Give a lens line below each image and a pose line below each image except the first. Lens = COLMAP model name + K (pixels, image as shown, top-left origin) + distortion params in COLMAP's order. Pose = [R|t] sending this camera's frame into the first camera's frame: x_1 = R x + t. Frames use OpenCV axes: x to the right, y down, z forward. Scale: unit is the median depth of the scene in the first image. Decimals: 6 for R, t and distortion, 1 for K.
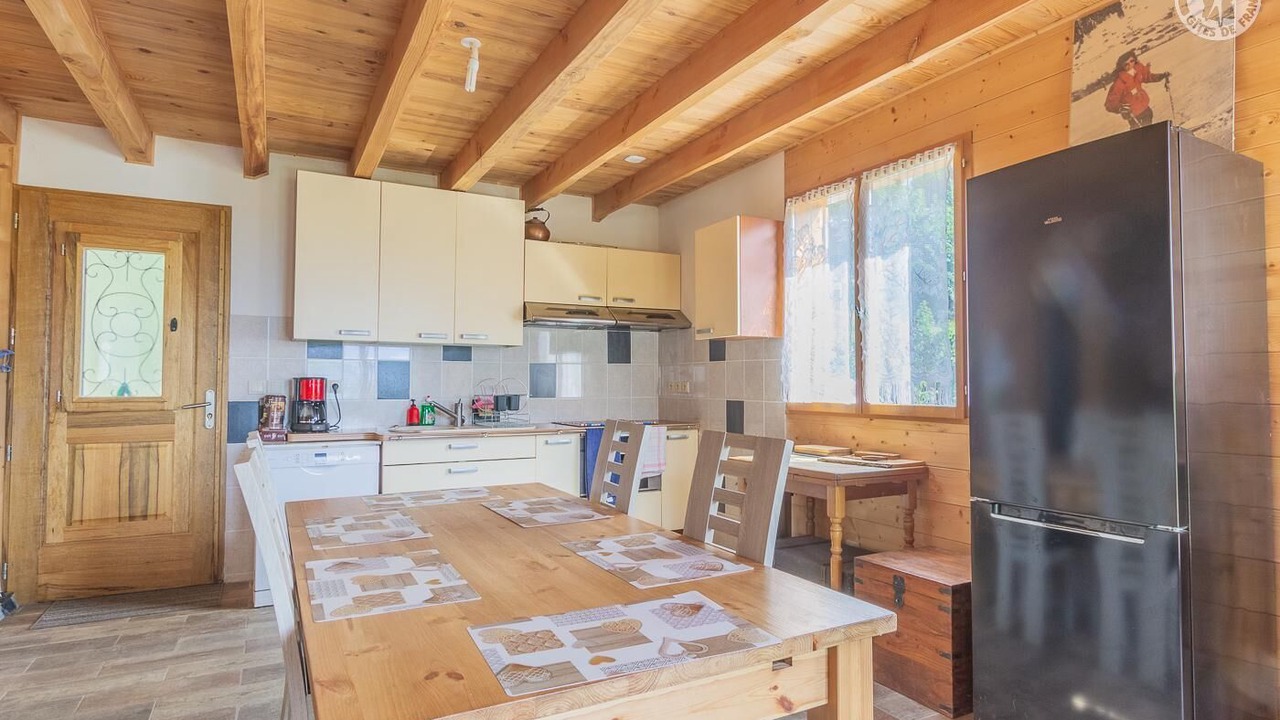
lens RADIAL K [[691.1, 0, 640.0], [0, 691.1, 360.0], [0, 0, 1]] dist [0.000467, -0.001606]
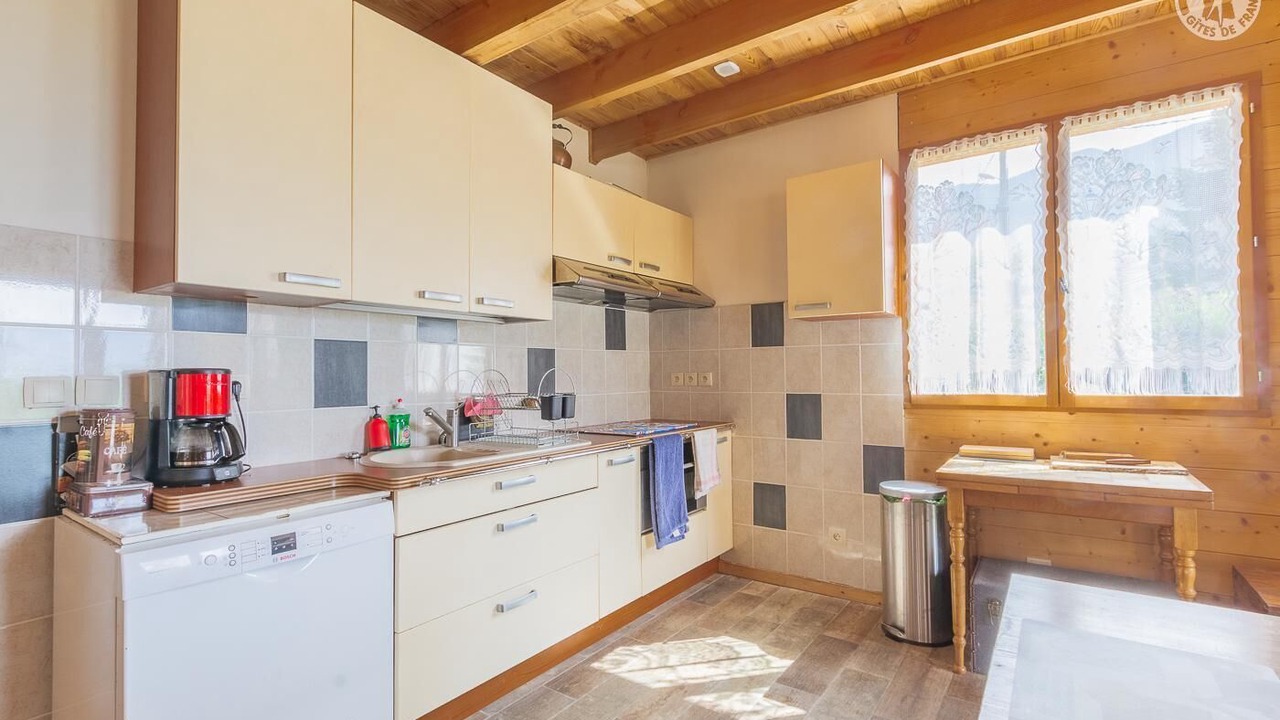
lens RADIAL K [[583.6, 0, 640.0], [0, 583.6, 360.0], [0, 0, 1]] dist [0.014850, -0.009398]
pose [[0.898177, 0.000089, 0.439634, -0.415766], [-0.003055, 0.999977, 0.006039, 0.017311], [-0.439623, -0.006767, 0.898157, 0.547003]]
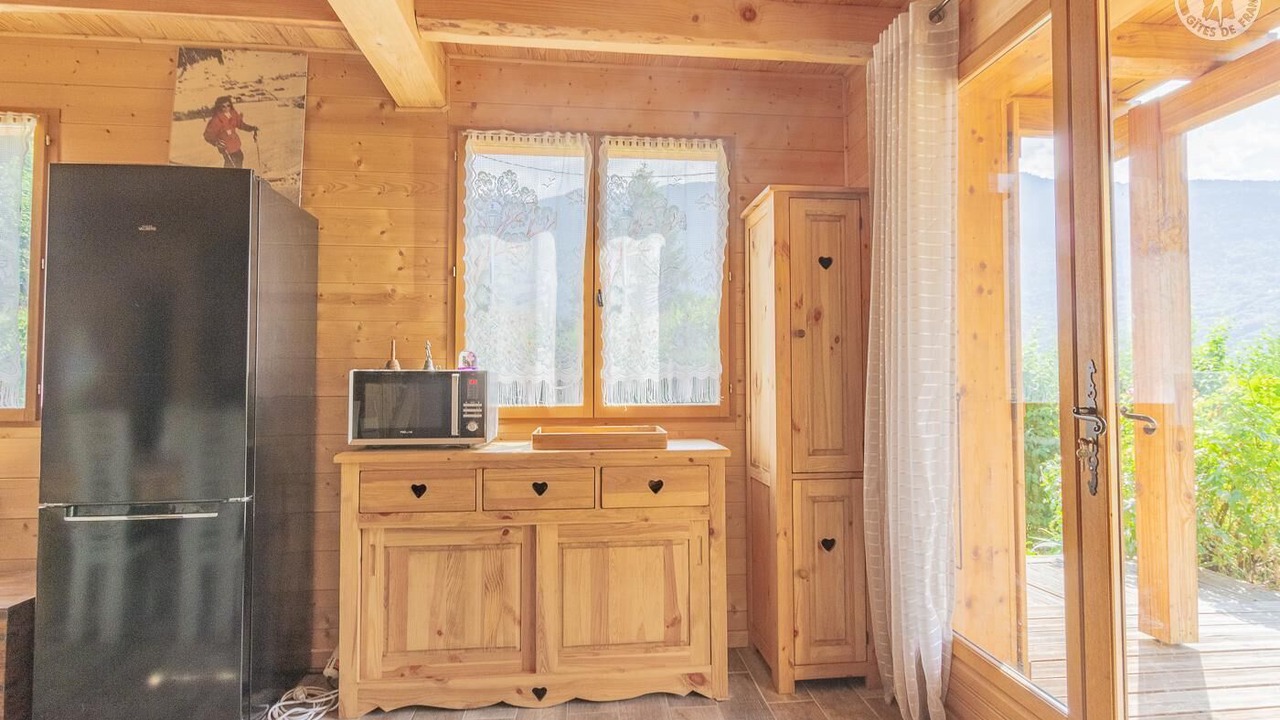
lens RADIAL K [[703.3, 0, 690.7], [0, 703.3, 359.6], [0, 0, 1]] dist [0.005097, -0.000883]
pose [[0.377650, 0.028228, 0.925518, -0.052890], [-0.032318, 0.999328, -0.017292, -0.005573], [-0.925384, -0.023380, 0.378308, -0.116496]]
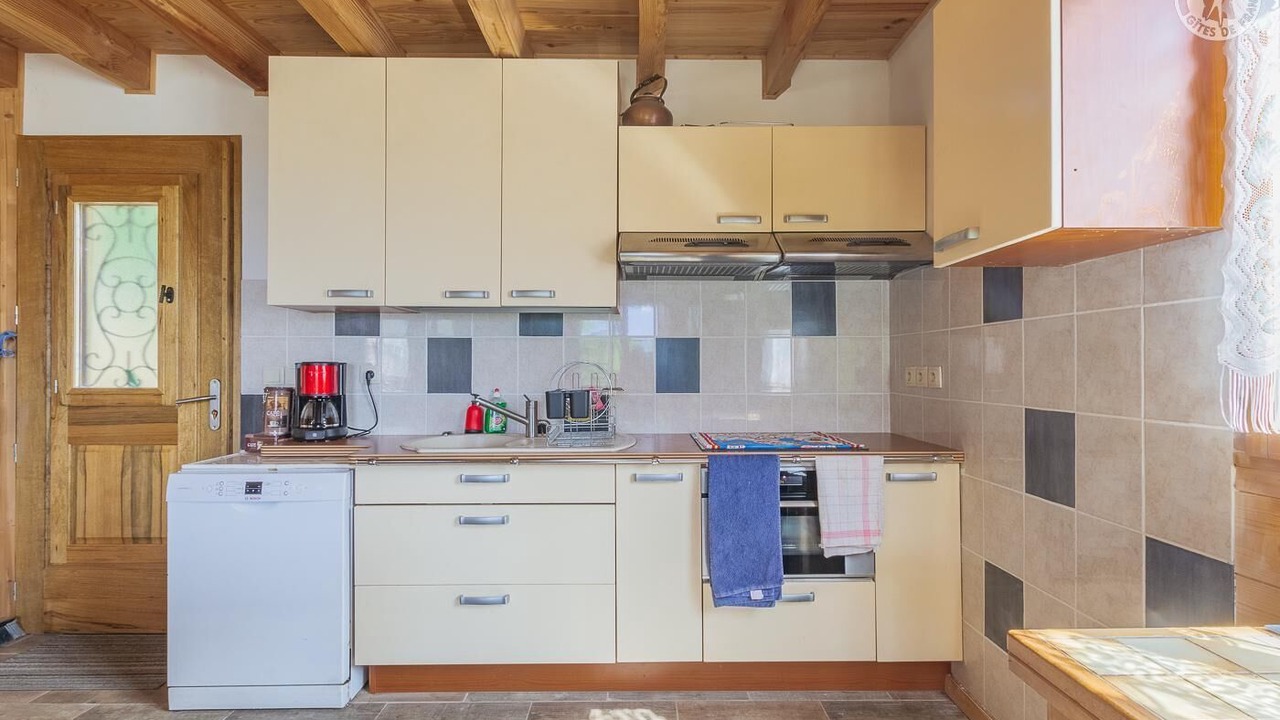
lens RADIAL K [[586.5, 0, 646.9], [0, 586.5, 361.0], [0, 0, 1]] dist [0.002576, -0.000502]
pose [[0.887538, -0.007654, -0.460670, 0.102487], [0.017286, 0.999711, 0.016694, 0.022124], [0.460409, -0.022780, 0.887414, 0.685459]]
